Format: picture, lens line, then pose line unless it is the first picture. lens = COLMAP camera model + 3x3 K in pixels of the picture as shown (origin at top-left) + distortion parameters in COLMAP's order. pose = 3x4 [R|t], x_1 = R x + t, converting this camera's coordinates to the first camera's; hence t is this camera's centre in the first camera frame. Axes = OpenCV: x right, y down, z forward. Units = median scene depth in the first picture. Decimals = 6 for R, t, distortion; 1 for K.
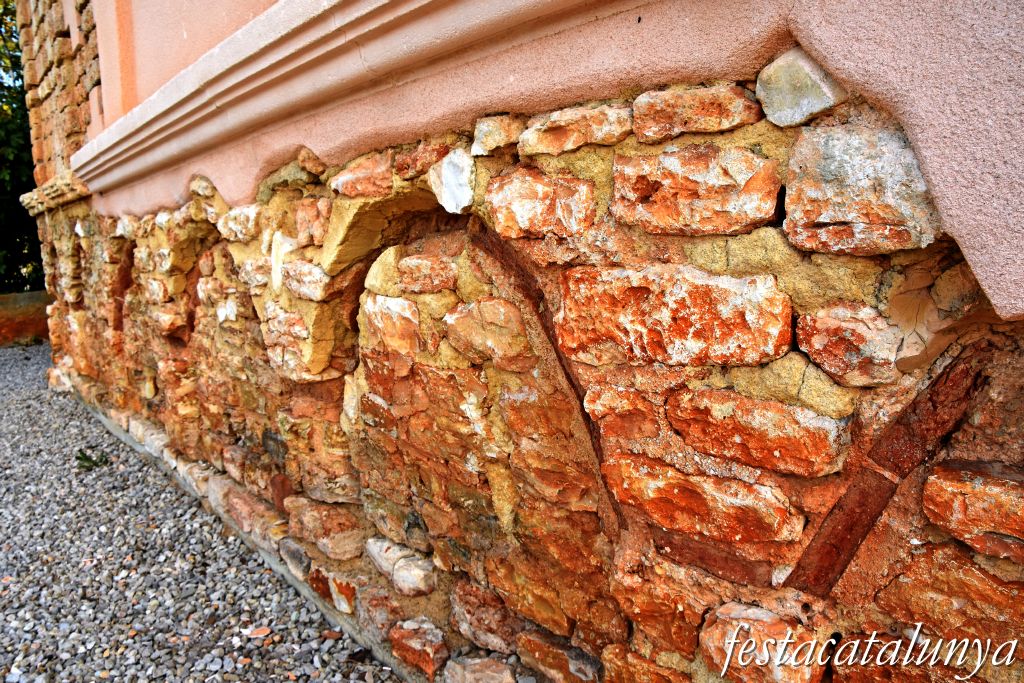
lens RADIAL K [[803.8, 0, 512.0], [0, 803.8, 341.5], [0, 0, 1]] dist [-0.123961, 0.004092]
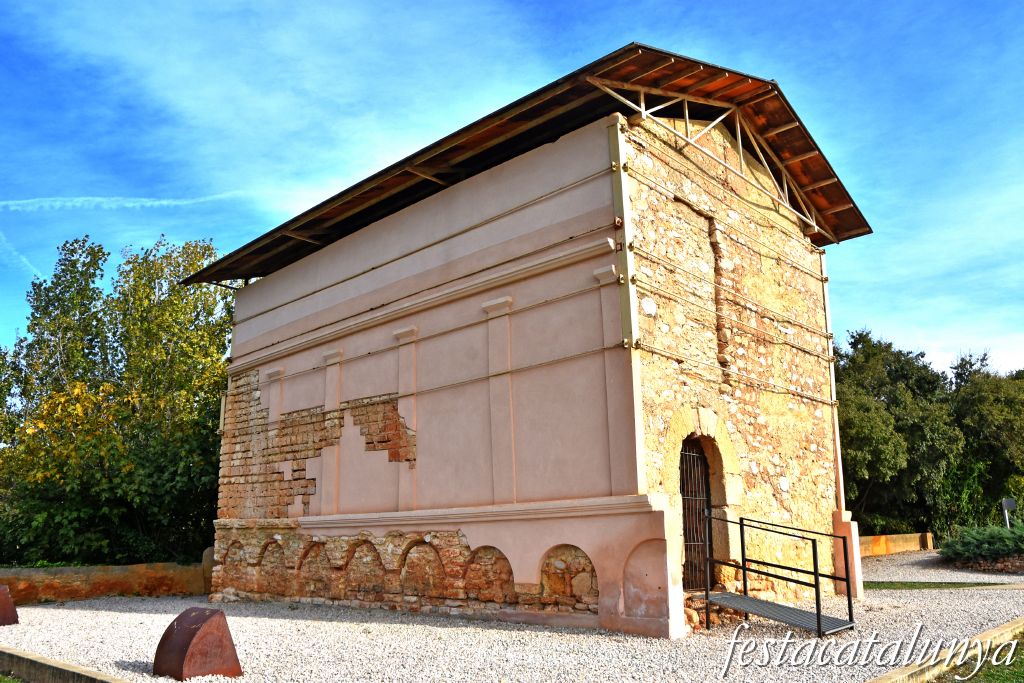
lens RADIAL K [[803.8, 0, 512.0], [0, 803.8, 341.5], [0, 0, 1]] dist [-0.123961, 0.004092]
pose [[0.984117, 0.066952, 0.164410, -0.558344], [0.000683, 0.924716, -0.380658, 0.838571], [-0.177518, 0.374724, 0.909983, -5.893875]]
